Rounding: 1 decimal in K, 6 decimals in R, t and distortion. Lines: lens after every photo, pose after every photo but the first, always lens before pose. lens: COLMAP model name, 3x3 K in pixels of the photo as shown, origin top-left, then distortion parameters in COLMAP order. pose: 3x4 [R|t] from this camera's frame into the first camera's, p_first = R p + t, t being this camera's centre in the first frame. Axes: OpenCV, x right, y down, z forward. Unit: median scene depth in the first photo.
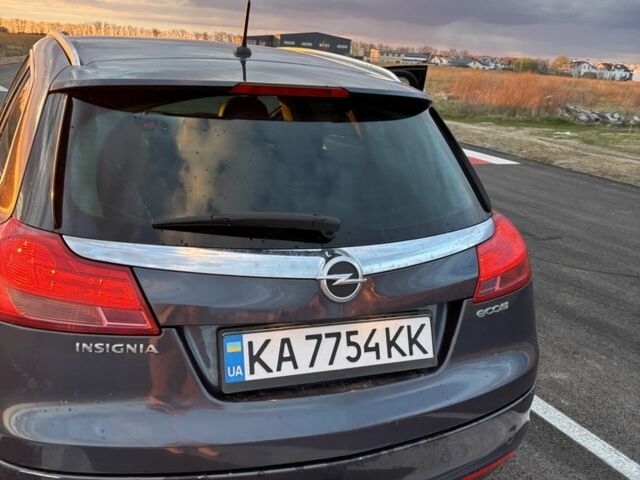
lens RADIAL K [[597.0, 0, 320.0], [0, 597.0, 240.0], [0, 0, 1]] dist [0.003158, -0.020669]
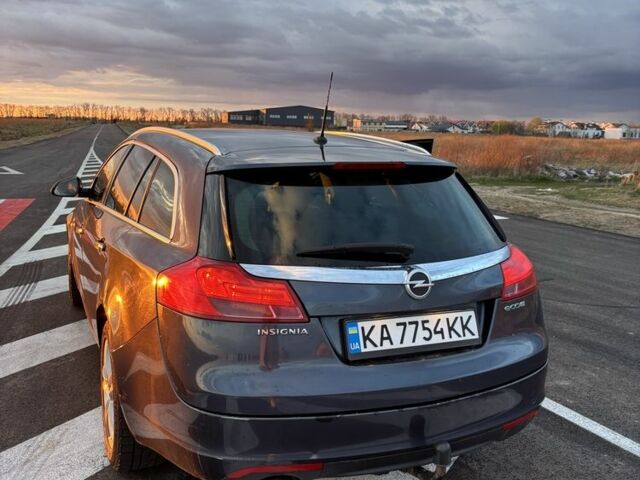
lens RADIAL K [[597.0, 0, 320.0], [0, 597.0, 240.0], [0, 0, 1]] dist [0.003158, -0.020669]
pose [[0.998781, -0.044852, 0.020614, -0.117667], [0.046862, 0.992782, -0.110403, 0.053327], [-0.015513, 0.111234, 0.993673, -0.259581]]
